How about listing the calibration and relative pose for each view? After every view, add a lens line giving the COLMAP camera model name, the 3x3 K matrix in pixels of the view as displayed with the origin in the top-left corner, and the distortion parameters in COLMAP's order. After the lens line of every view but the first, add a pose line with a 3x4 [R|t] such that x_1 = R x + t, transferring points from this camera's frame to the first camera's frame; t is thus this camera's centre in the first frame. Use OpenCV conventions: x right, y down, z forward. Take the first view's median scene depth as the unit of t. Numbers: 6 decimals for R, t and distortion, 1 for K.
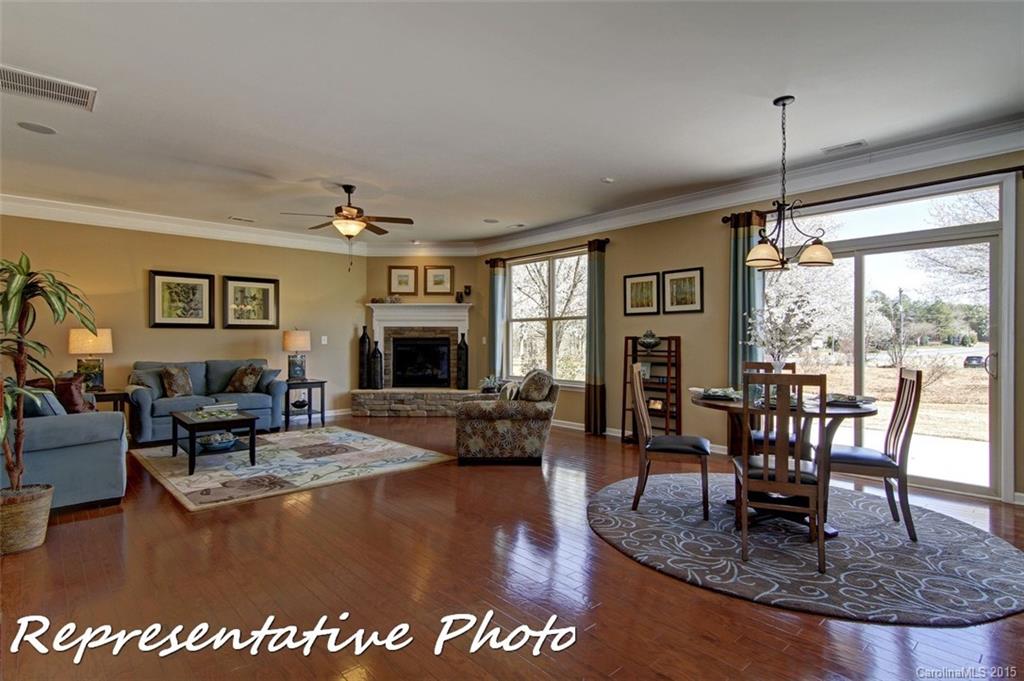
lens RADIAL K [[519.5, 0, 512.0], [0, 519.5, 340.5], [0, 0, 1]] dist [0.012988, -0.000991]
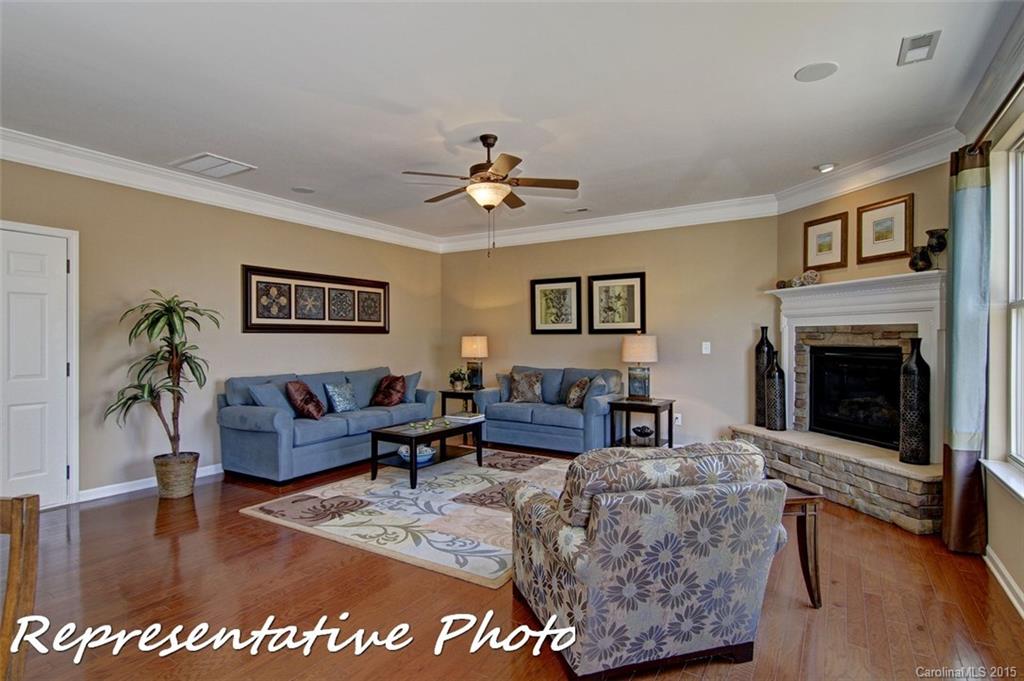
lens RADIAL K [[519.5, 0, 512.0], [0, 519.5, 340.5], [0, 0, 1]] dist [0.012988, -0.000991]
pose [[0.271164, 0.005125, -0.962520, 0.269137], [-0.001268, 0.999987, 0.004967, -0.014961], [0.962532, -0.000126, 0.271167, 0.588156]]
